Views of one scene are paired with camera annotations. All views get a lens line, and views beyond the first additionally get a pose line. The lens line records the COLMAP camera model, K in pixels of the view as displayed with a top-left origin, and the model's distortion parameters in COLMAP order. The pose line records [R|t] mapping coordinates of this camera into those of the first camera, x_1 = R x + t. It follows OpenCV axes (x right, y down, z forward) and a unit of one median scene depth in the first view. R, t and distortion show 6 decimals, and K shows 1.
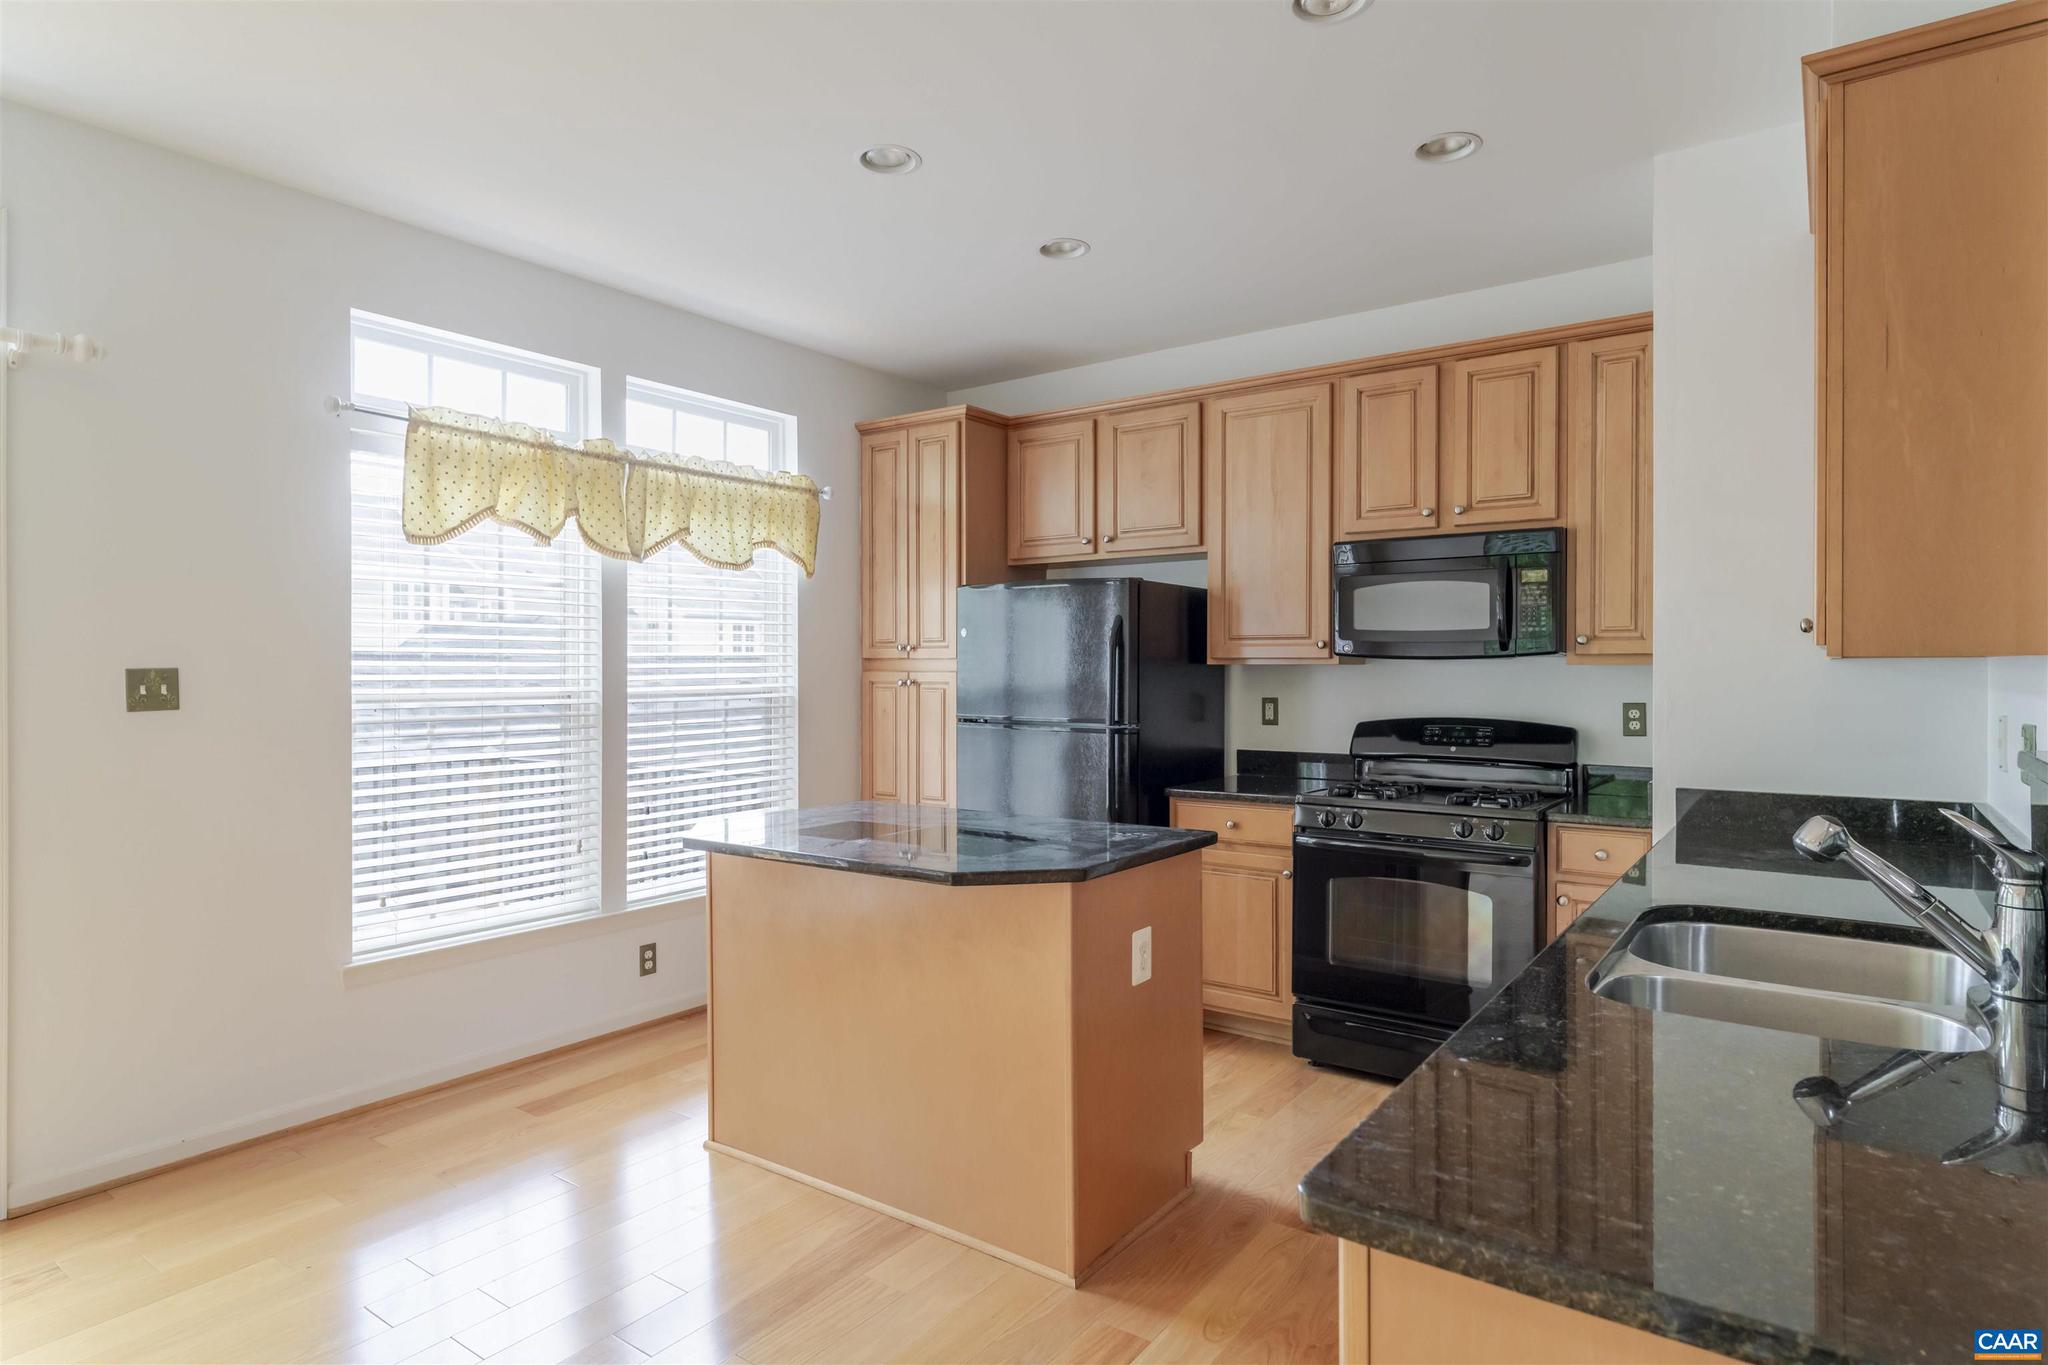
lens RADIAL K [[1140.8, 0, 1023.0], [0, 1140.8, 660.1], [0, 0, 1]] dist [0.022707, 0.000157]
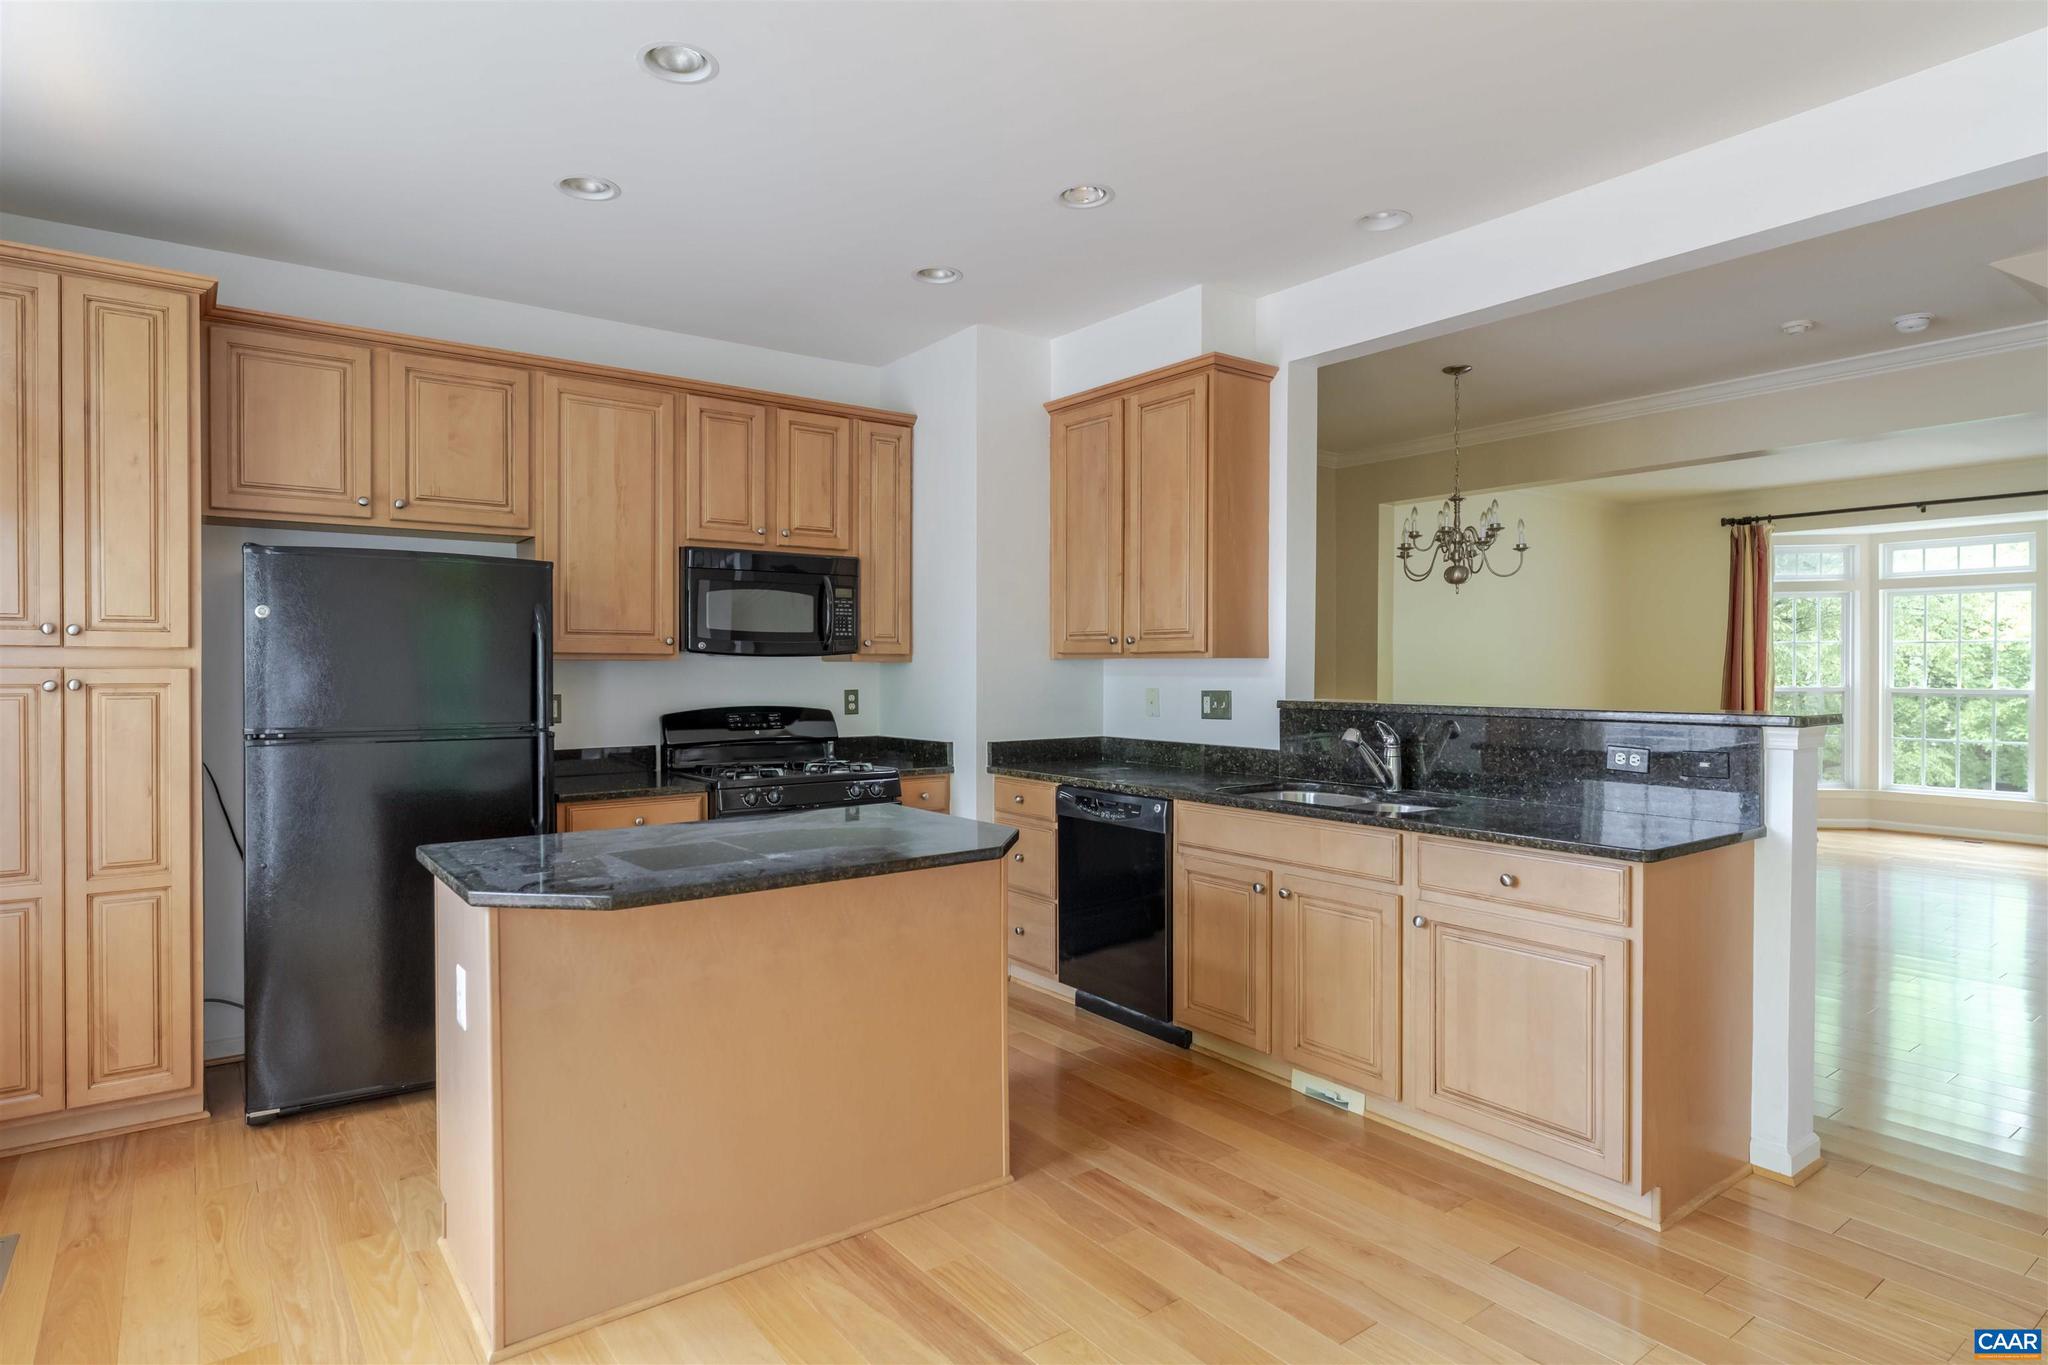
lens RADIAL K [[1098.4, 0, 1024.0], [0, 1098.4, 682.5], [0, 0, 1]] dist [0.000947, 0.000118]
pose [[0.299246, -0.011445, 0.954107, -0.637503], [-0.002597, 0.999915, 0.012809, 0.010951], [-0.954173, -0.006311, 0.299190, 0.405398]]
